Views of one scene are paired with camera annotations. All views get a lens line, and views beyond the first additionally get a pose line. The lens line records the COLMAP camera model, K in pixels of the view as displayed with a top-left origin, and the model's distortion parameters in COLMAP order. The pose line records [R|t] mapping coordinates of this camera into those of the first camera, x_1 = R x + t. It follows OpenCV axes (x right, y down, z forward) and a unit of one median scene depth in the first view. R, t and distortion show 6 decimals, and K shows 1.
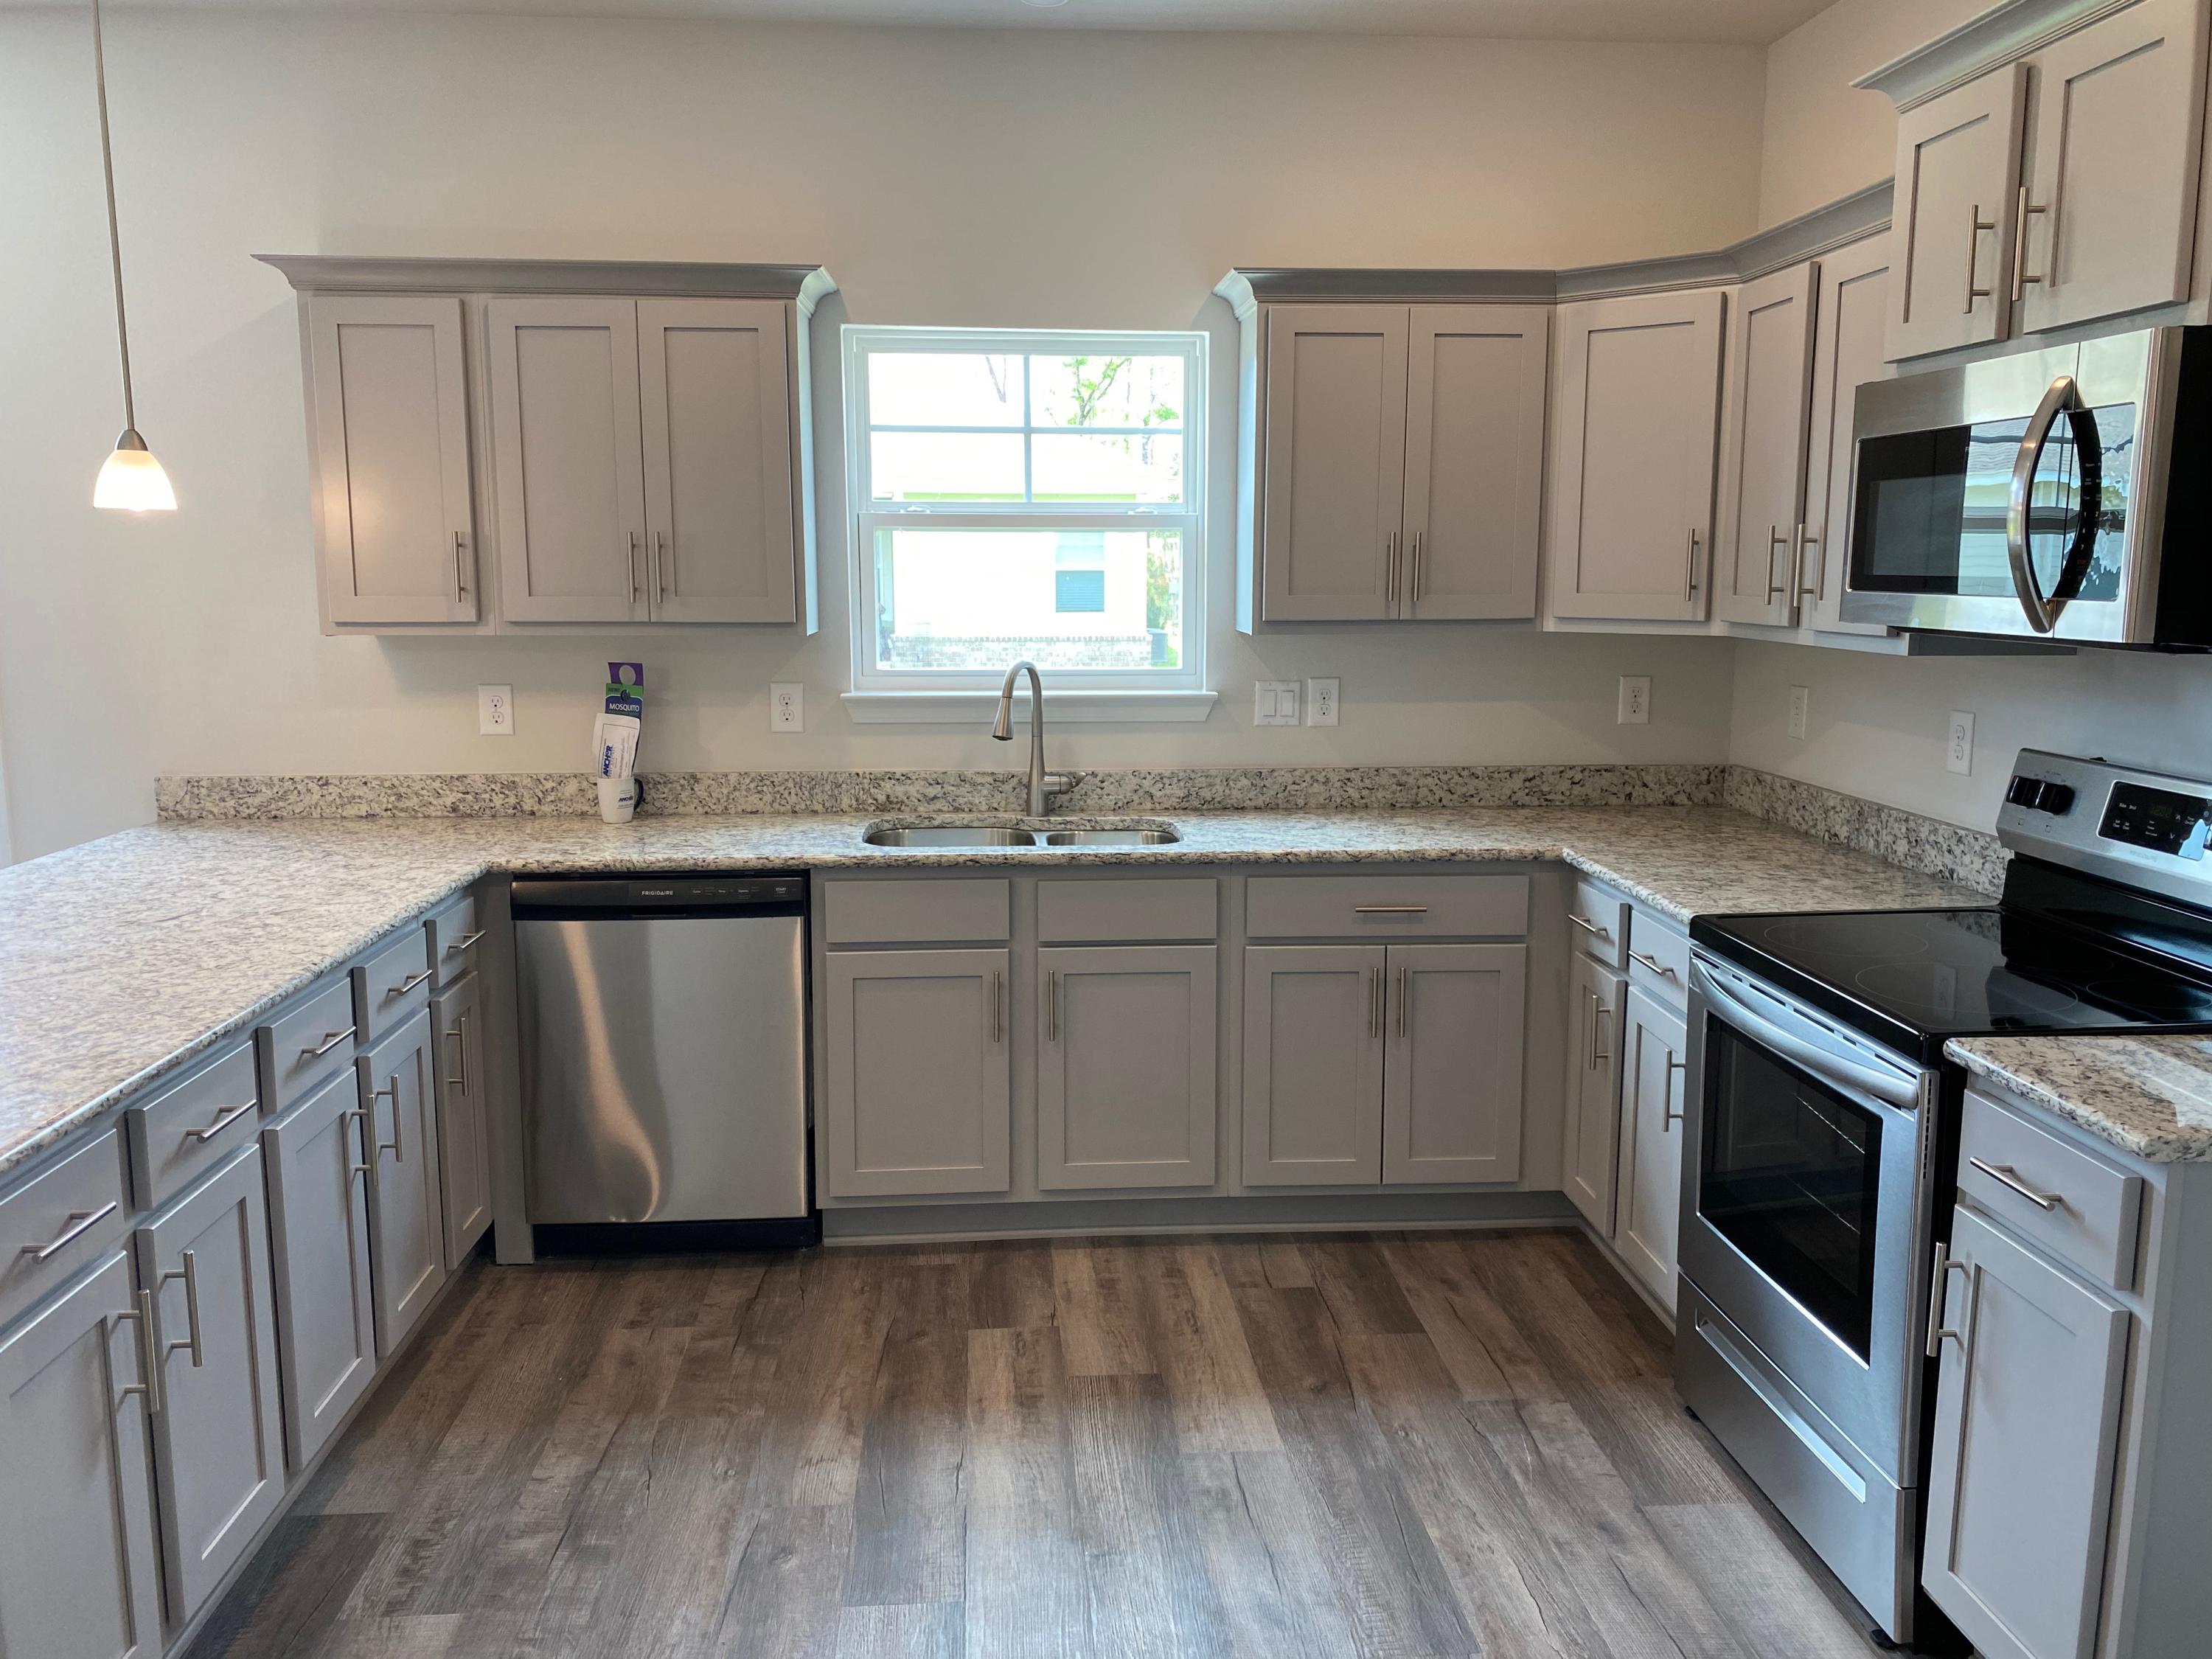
lens RADIAL K [[1697.1, 0, 1108.8], [0, 1697.1, 827.8], [0, 0, 1]] dist [0.013555, -0.000106]
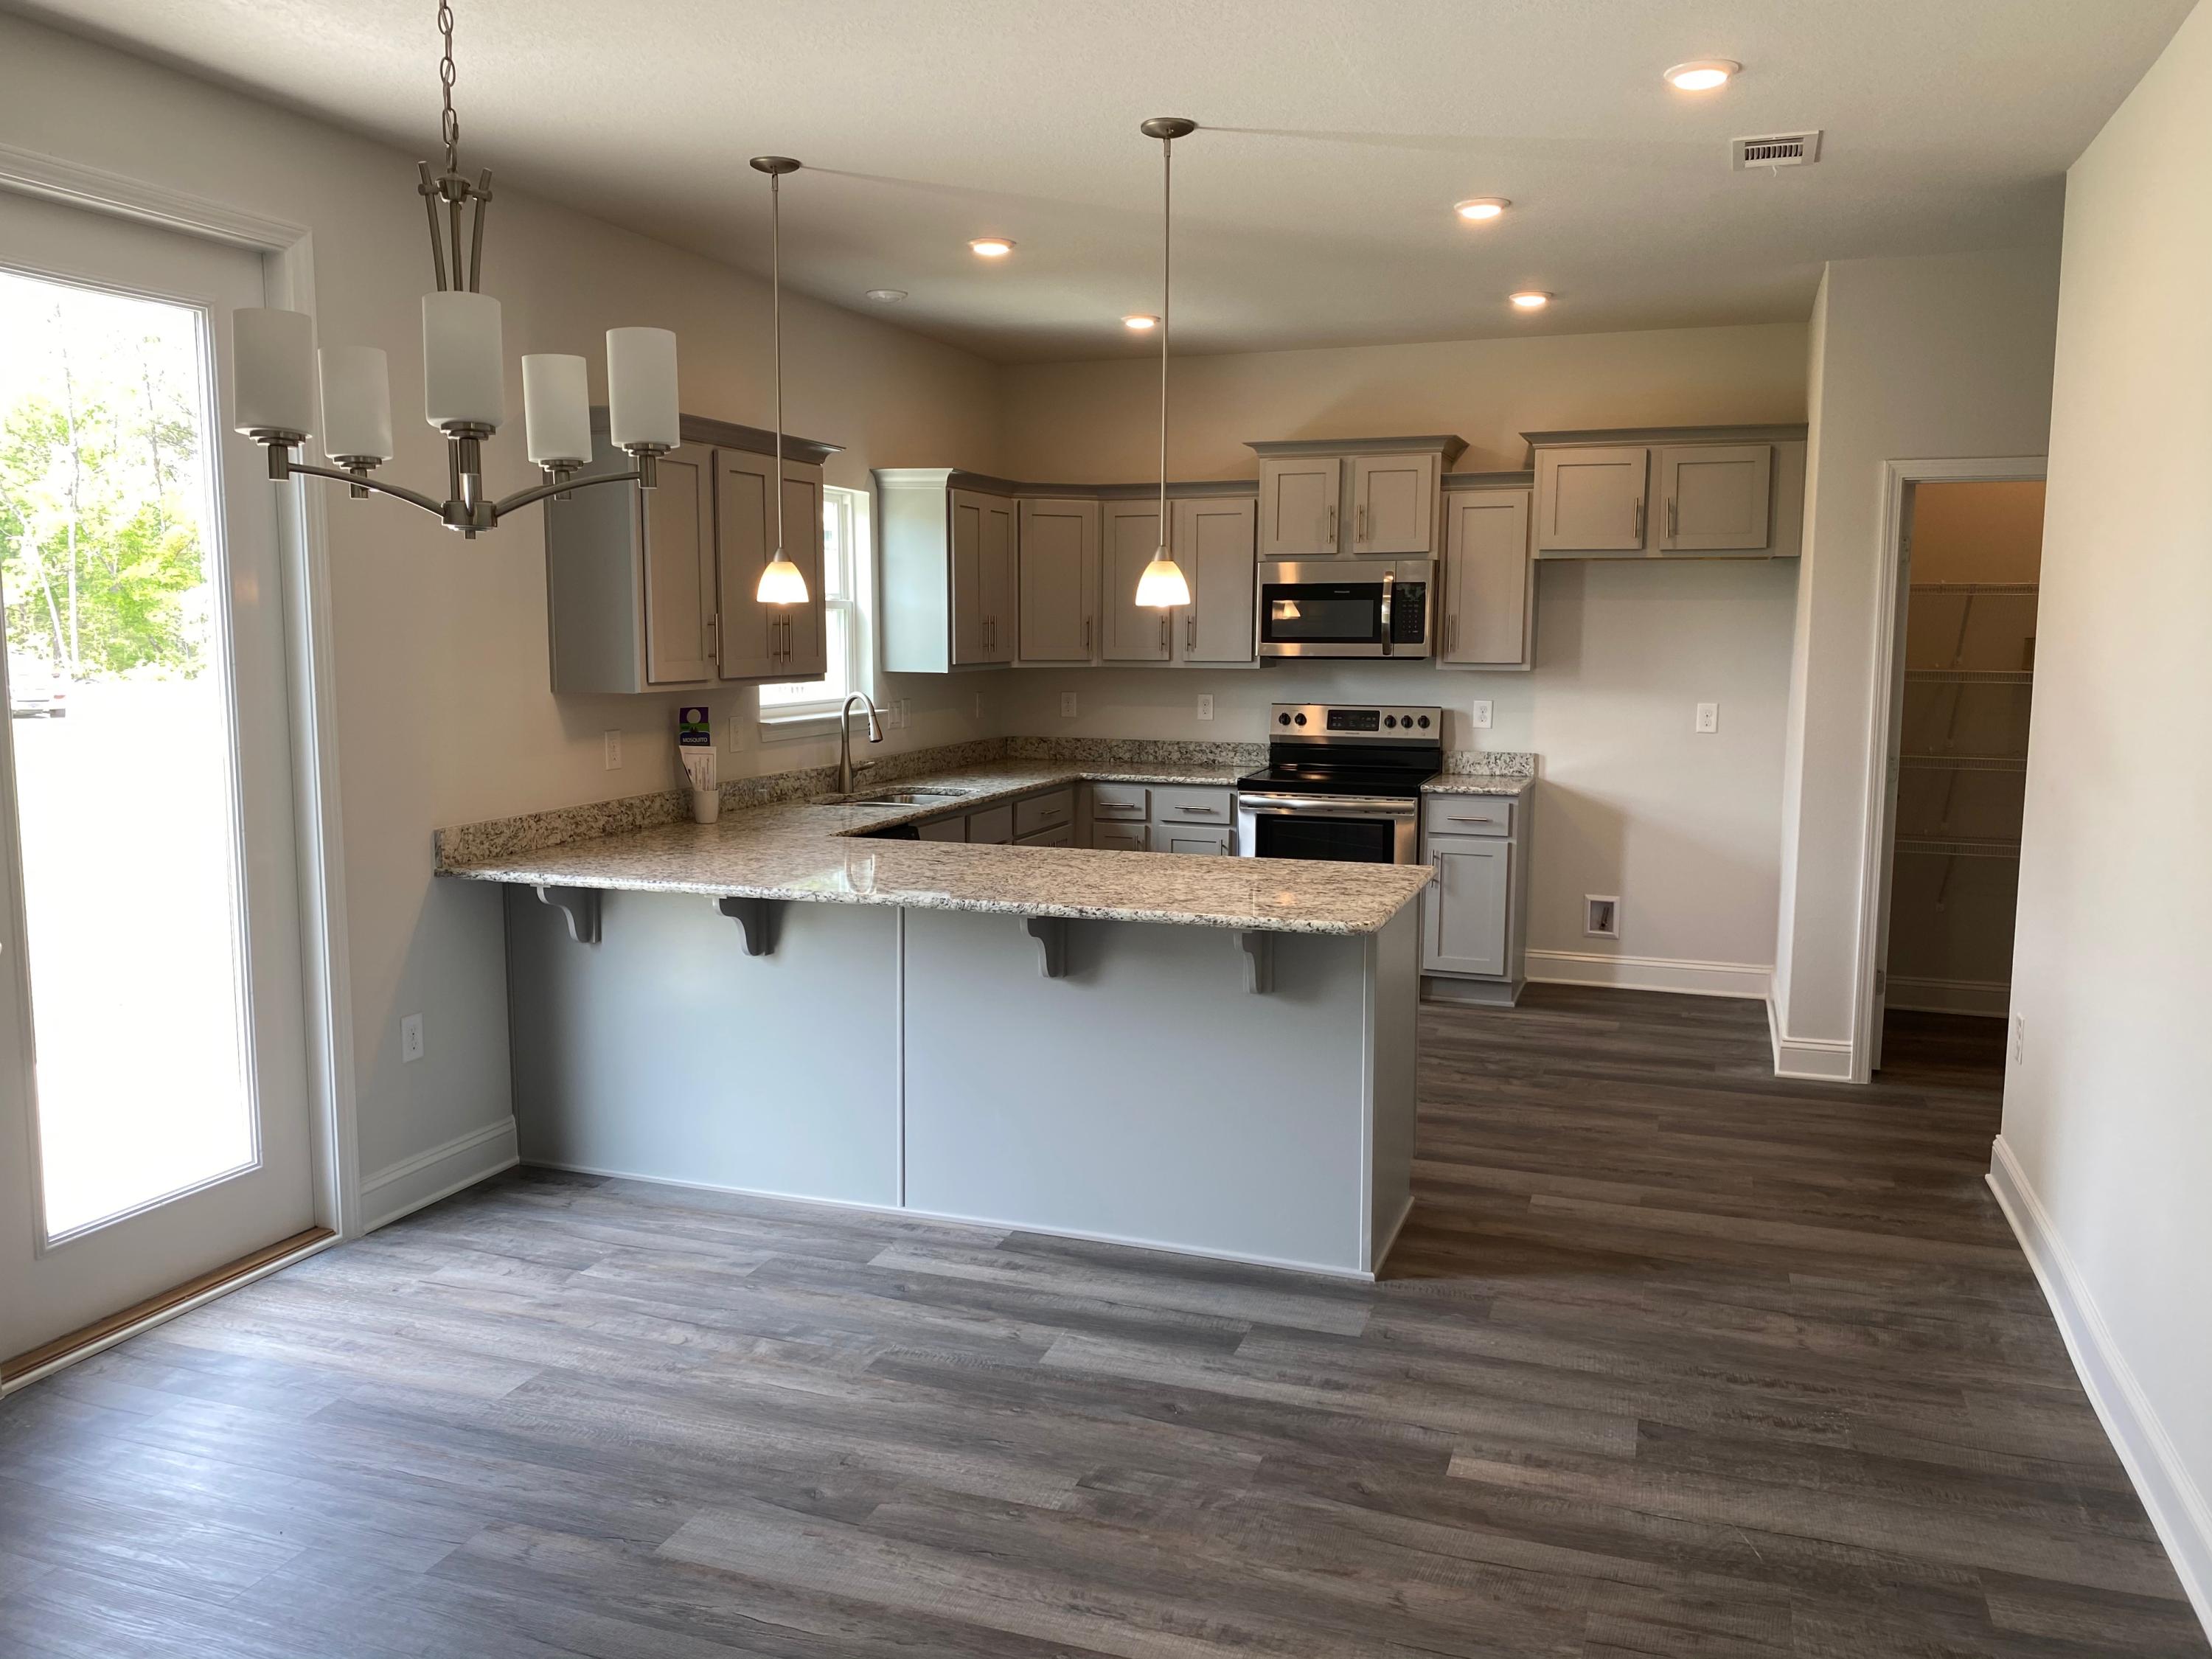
lens RADIAL K [[1697.1, 0, 1106.7], [0, 1697.1, 828.9], [0, 0, 1]] dist [0.013555, -0.000106]
pose [[0.403520, -0.113706, 0.907878, -1.395232], [0.140111, 0.988224, 0.061494, -0.037328], [-0.904180, 0.102389, 0.414700, 0.140314]]
